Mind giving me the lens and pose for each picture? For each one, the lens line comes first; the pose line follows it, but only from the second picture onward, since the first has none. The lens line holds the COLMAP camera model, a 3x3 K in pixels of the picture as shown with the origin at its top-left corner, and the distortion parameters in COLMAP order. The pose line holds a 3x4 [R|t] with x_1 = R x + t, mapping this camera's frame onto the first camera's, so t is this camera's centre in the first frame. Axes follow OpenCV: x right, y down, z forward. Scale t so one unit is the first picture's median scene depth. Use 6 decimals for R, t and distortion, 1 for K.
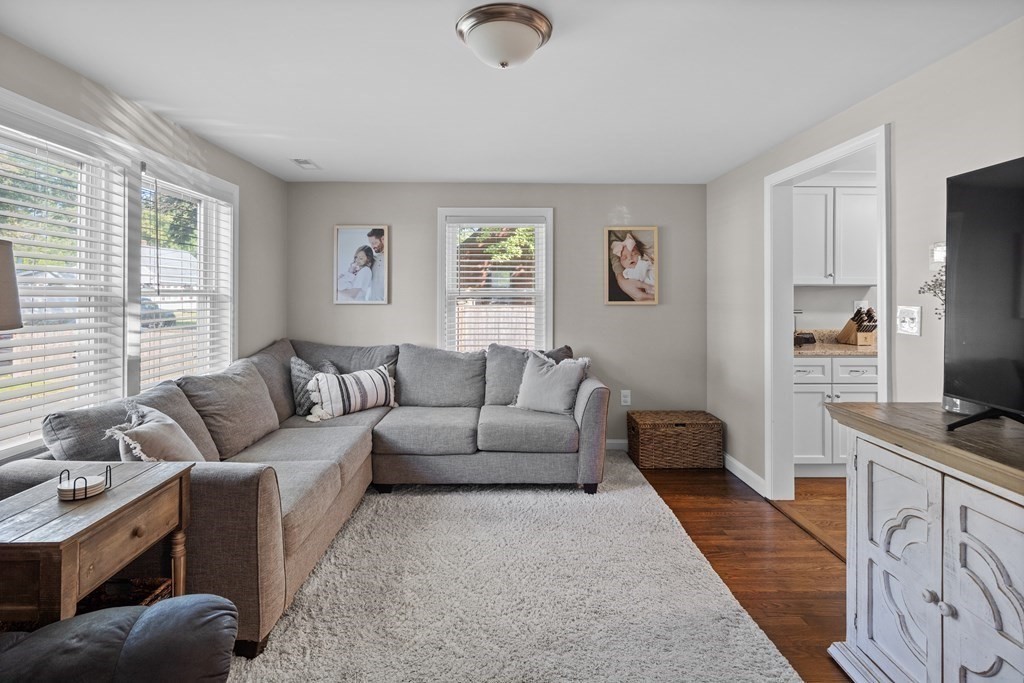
lens RADIAL K [[499.2, 0, 509.0], [0, 499.2, 294.5], [0, 0, 1]] dist [0.002495, -0.004759]
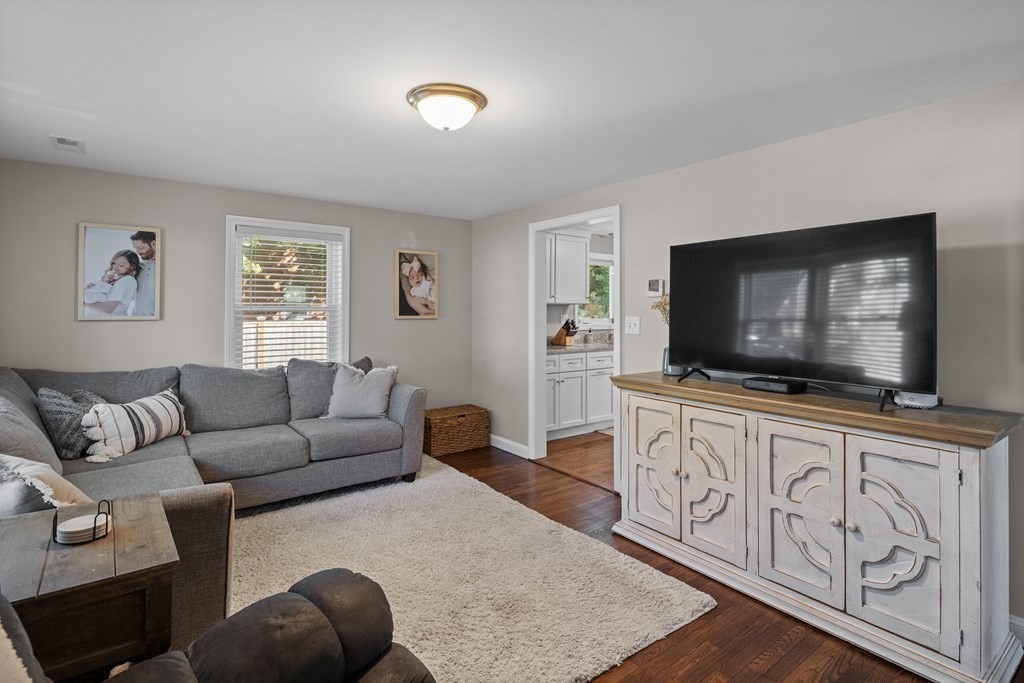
lens RADIAL K [[489.4, 0, 512.4], [0, 489.4, 308.9], [0, 0, 1]] dist [-0.000176, -0.000396]
pose [[0.808463, 0.004262, 0.588532, -0.272829], [-0.002471, 0.999990, -0.003846, 0.002074], [-0.588542, 0.001655, 0.808465, -0.046931]]
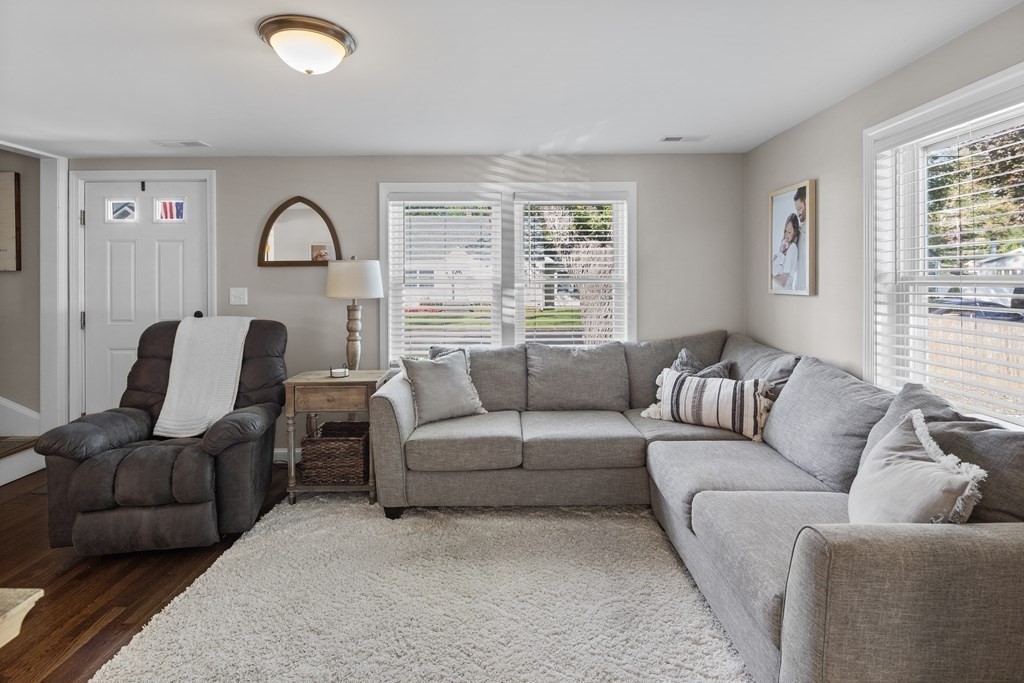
lens RADIAL K [[499.7, 0, 508.9], [0, 499.7, 279.1], [0, 0, 1]] dist [0.000023, -0.000741]
pose [[-0.028857, -0.003635, -0.999577, 0.488296], [0.004384, 0.999983, -0.003763, -0.003002], [0.999574, -0.004491, -0.028840, 0.671442]]
